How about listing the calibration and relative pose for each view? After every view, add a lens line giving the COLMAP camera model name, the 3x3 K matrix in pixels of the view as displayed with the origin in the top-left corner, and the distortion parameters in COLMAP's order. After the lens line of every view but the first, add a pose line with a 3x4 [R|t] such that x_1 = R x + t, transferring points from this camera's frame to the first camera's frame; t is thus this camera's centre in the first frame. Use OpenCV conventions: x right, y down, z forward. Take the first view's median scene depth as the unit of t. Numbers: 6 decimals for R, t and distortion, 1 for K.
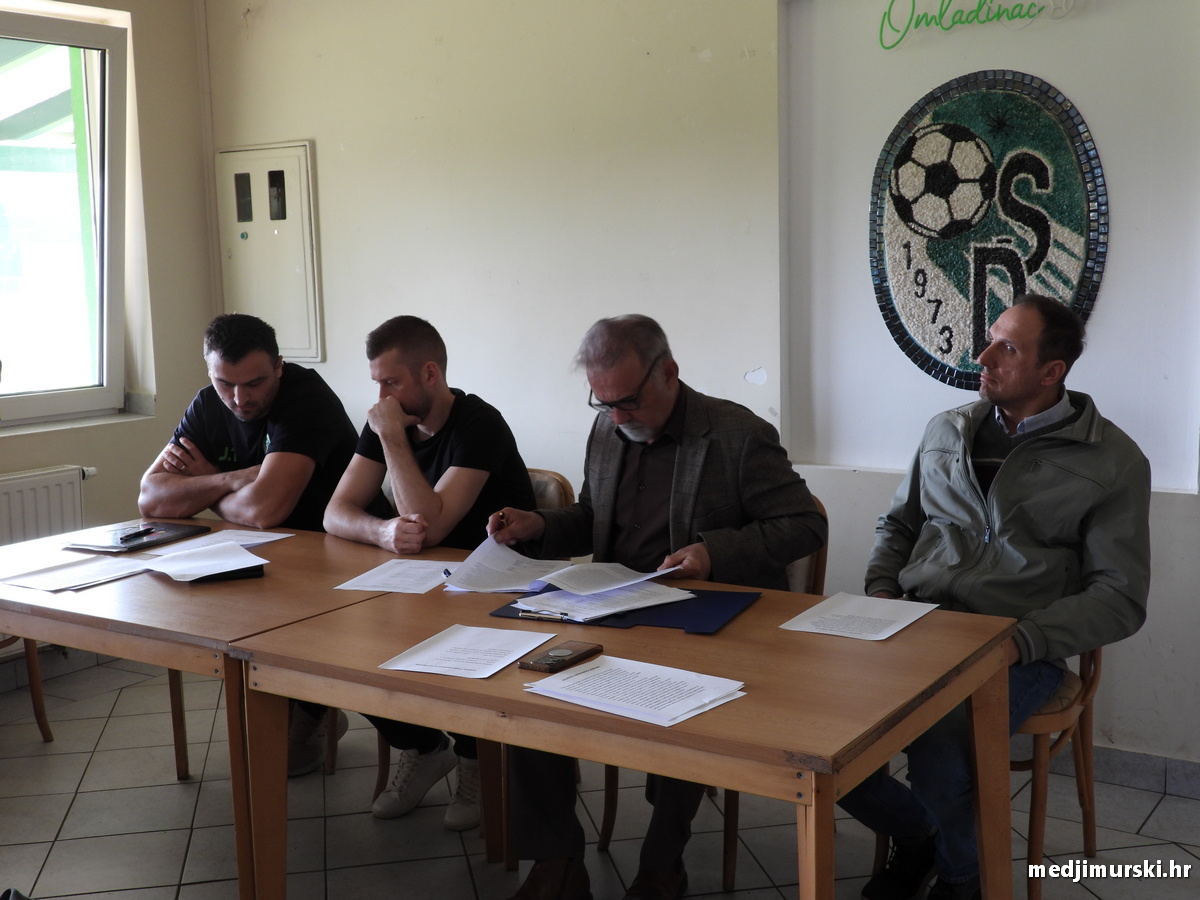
lens RADIAL K [[1425.2, 0, 600.0], [0, 1425.2, 450.0], [0, 0, 1]] dist [-0.013783, -0.001384]
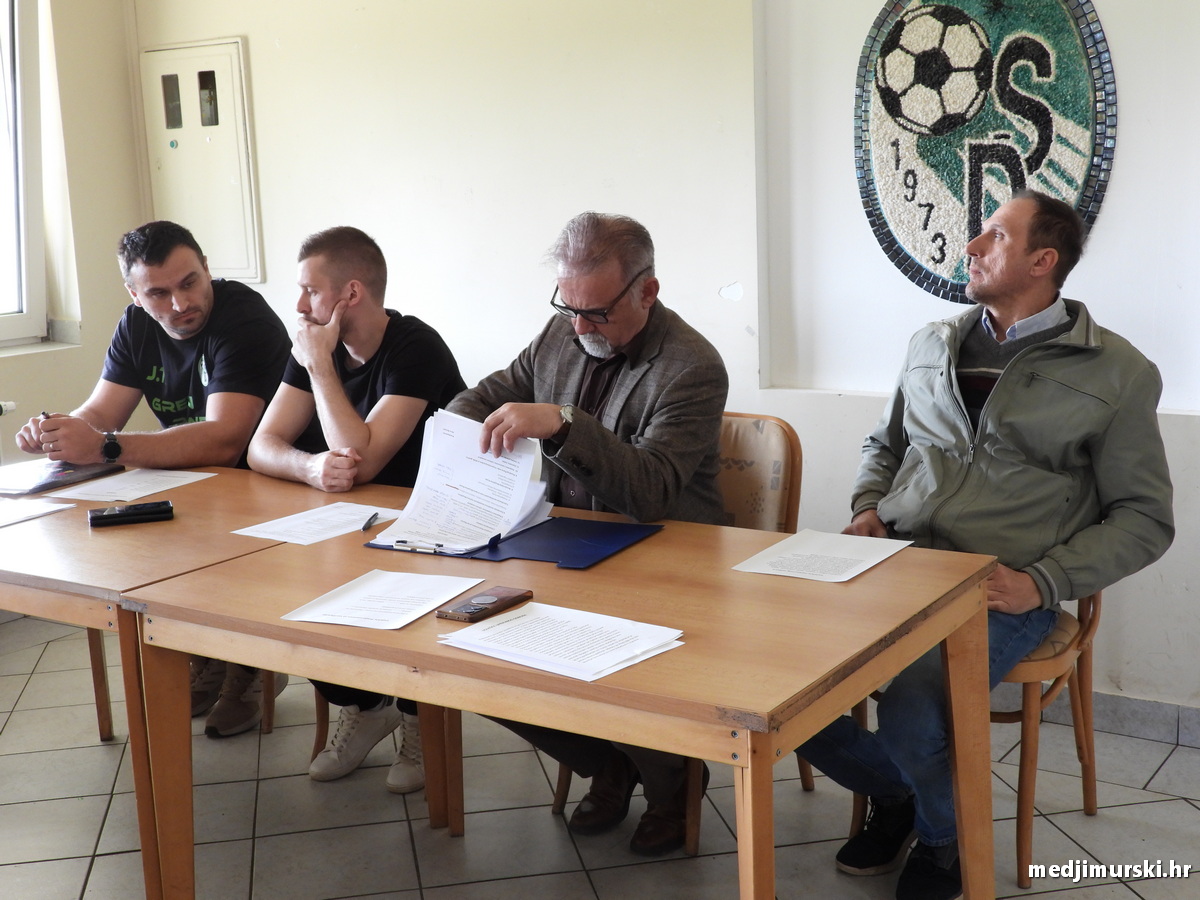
lens RADIAL K [[1536.0, 0, 600.0], [0, 1536.0, 450.0], [0, 0, 1]] dist [-0.013074, -0.004436]
pose [[0.999918, -0.012005, -0.004358, 0.032342], [0.012196, 0.998829, 0.046811, 0.002181], [0.003791, -0.046860, 0.998894, 0.023681]]
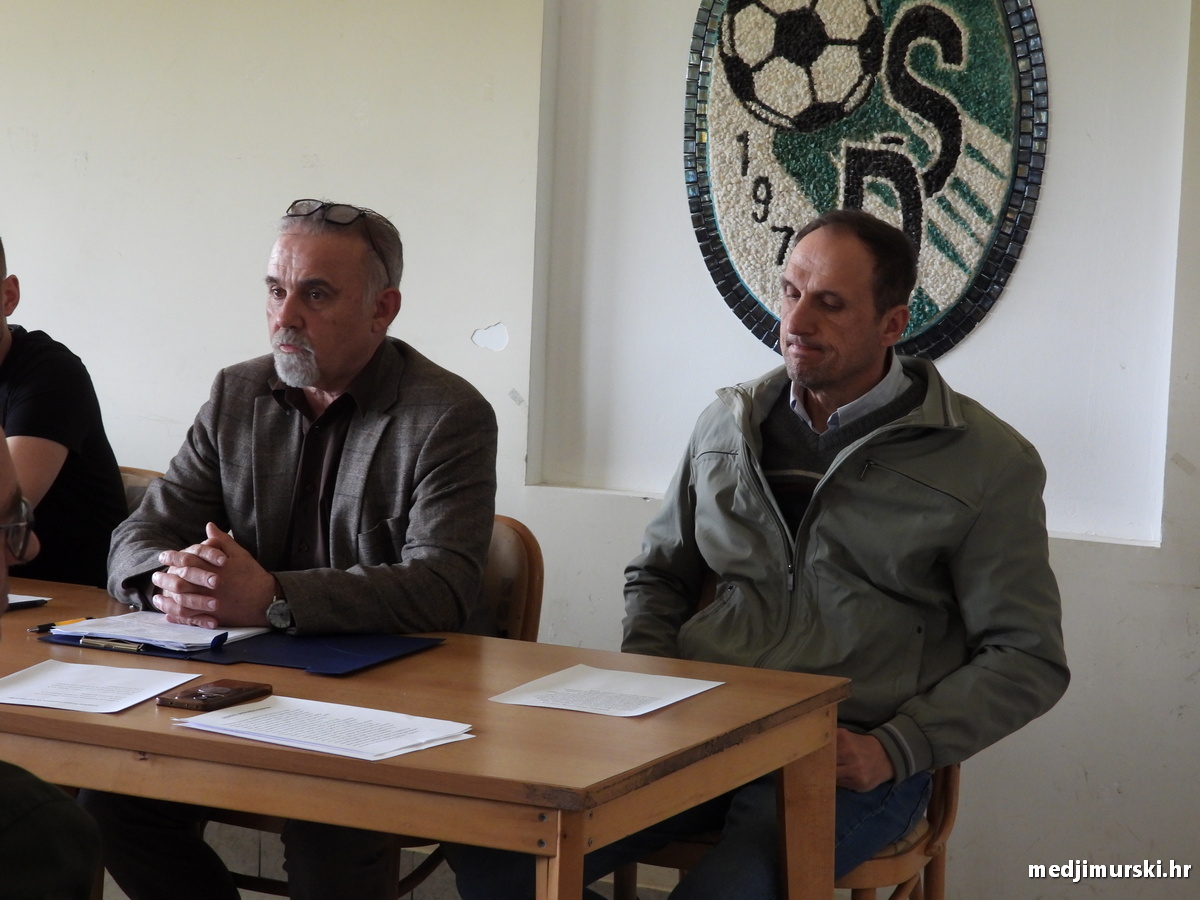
lens RADIAL K [[3274.2, 0, 600.0], [0, 3274.2, 450.0], [0, 0, 1]] dist [-0.023638, 0.033181]
pose [[0.987362, 0.047255, 0.151270, -0.057804], [-0.042829, 0.998557, -0.032383, 0.043063], [-0.152582, 0.025495, 0.987962, -0.413488]]
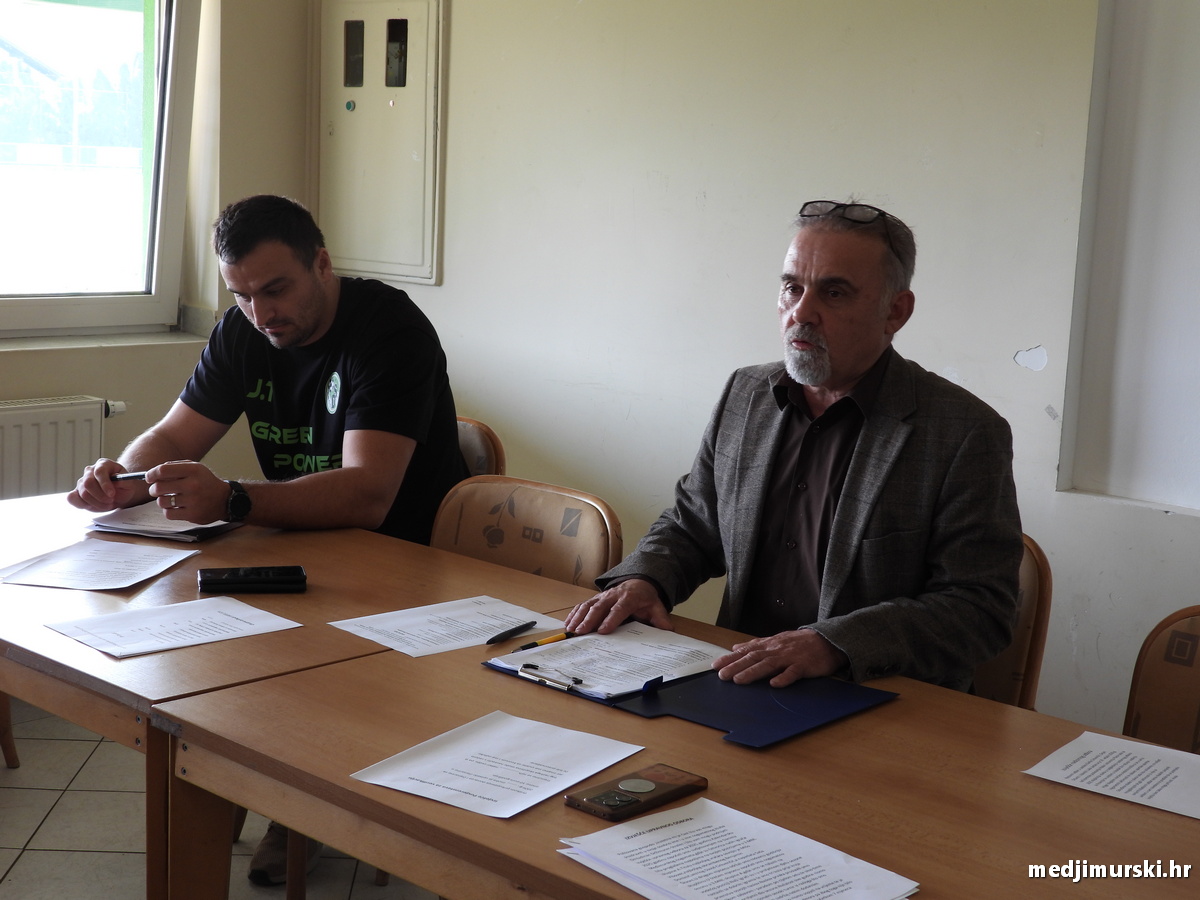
lens RADIAL K [[1779.6, 0, 600.0], [0, 1779.6, 450.0], [0, 0, 1]] dist [0.003463, -0.026631]
pose [[0.985599, 0.092111, -0.141813, 0.034434], [-0.088642, 0.995593, 0.030598, -0.017498], [0.144006, -0.017586, 0.989420, 0.143622]]
